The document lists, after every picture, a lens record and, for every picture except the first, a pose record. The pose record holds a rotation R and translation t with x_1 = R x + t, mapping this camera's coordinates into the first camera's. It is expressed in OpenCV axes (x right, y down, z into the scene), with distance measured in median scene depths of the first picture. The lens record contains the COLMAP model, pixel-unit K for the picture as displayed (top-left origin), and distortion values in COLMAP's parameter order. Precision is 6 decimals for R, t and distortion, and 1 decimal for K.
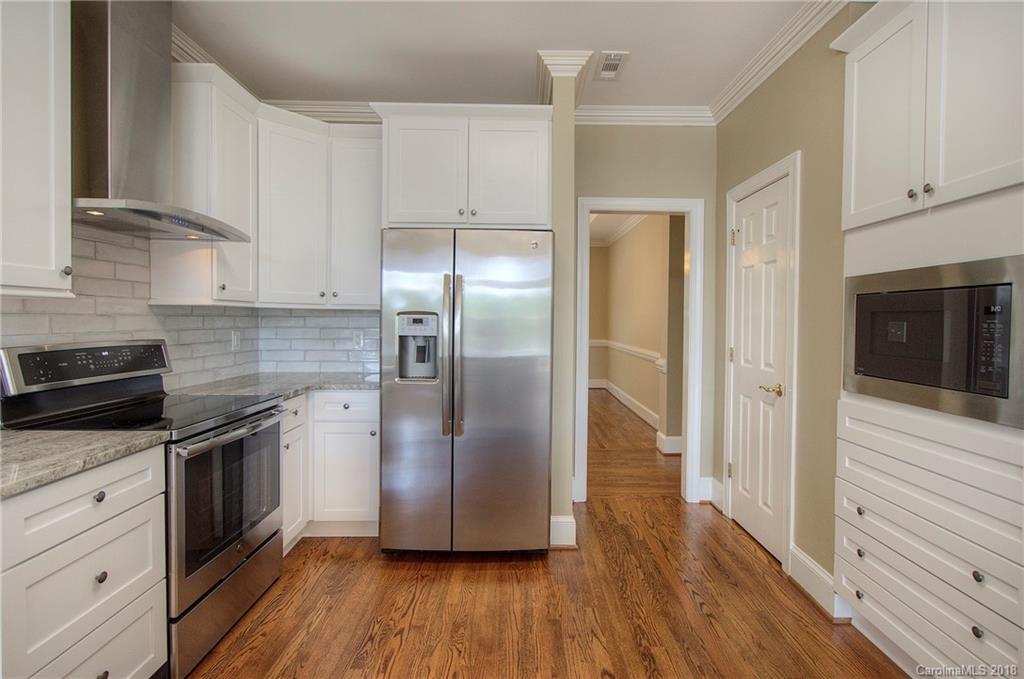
lens RADIAL K [[481.4, 0, 514.1], [0, 481.4, 330.0], [0, 0, 1]] dist [0.000979, -0.000277]
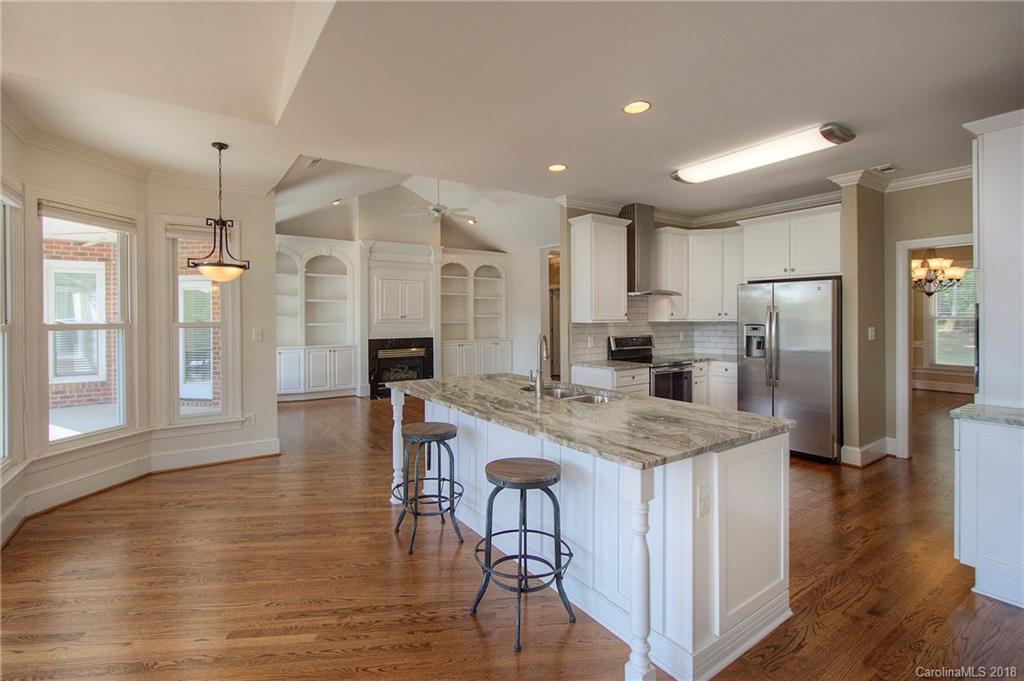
lens RADIAL K [[467.4, 0, 510.4], [0, 467.4, 314.0], [0, 0, 1]] dist [-0.000452, -0.000048]
pose [[0.577213, -0.014843, -0.816459, 0.820608], [-0.010431, 0.999619, -0.025547, -0.020078], [0.816527, 0.023263, 0.576838, -0.994148]]
